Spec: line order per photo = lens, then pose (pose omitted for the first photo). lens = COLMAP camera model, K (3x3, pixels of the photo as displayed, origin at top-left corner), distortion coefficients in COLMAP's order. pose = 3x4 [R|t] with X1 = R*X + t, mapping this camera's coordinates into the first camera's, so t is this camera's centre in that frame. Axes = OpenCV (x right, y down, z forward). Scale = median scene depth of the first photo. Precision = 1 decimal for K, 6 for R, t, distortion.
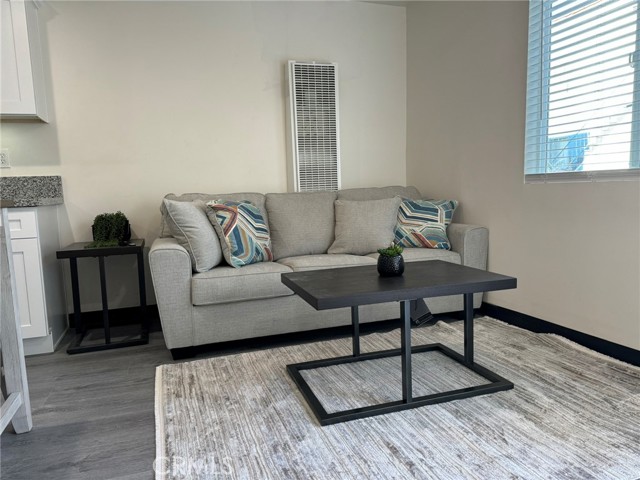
lens RADIAL K [[450.7, 0, 325.3], [0, 450.7, 240.6], [0, 0, 1]] dist [0.056117, -0.057843]
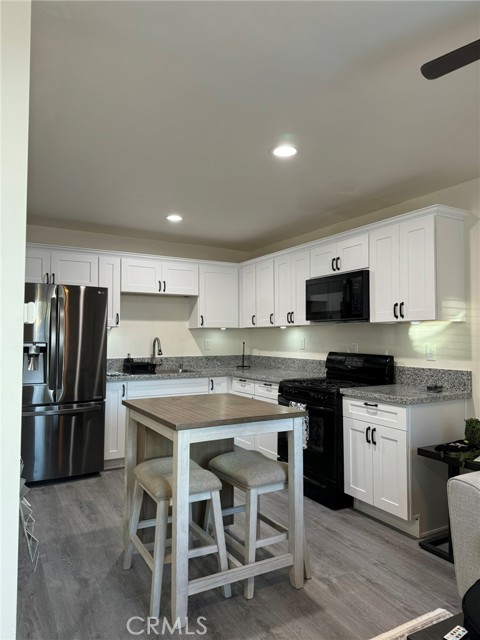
lens RADIAL K [[450.7, 0, 234.2], [0, 450.7, 320.0], [0, 0, 1]] dist [0.056117, -0.057843]
pose [[0.163722, -0.000638, -0.986506, 0.402099], [-0.124144, 0.992037, -0.021244, -0.193886], [0.978664, 0.125947, 0.162339, 0.339787]]
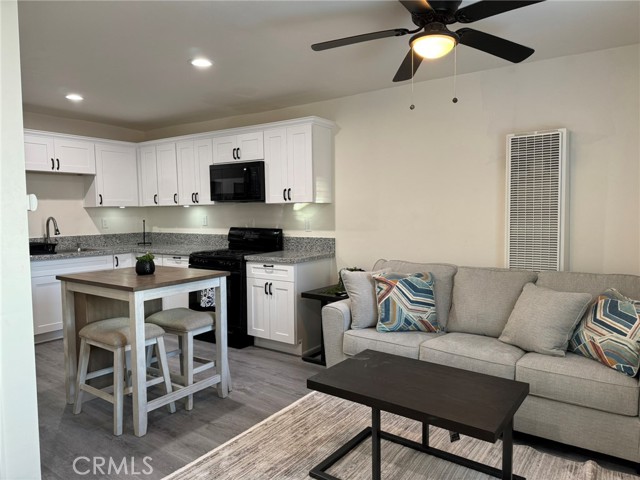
lens RADIAL K [[450.7, 0, 317.9], [0, 450.7, 238.7], [0, 0, 1]] dist [0.056117, -0.057843]
pose [[0.576406, 0.080182, -0.813220, 0.647460], [-0.107575, 0.993959, 0.021755, -0.190064], [0.810052, 0.074942, 0.581549, 0.136825]]
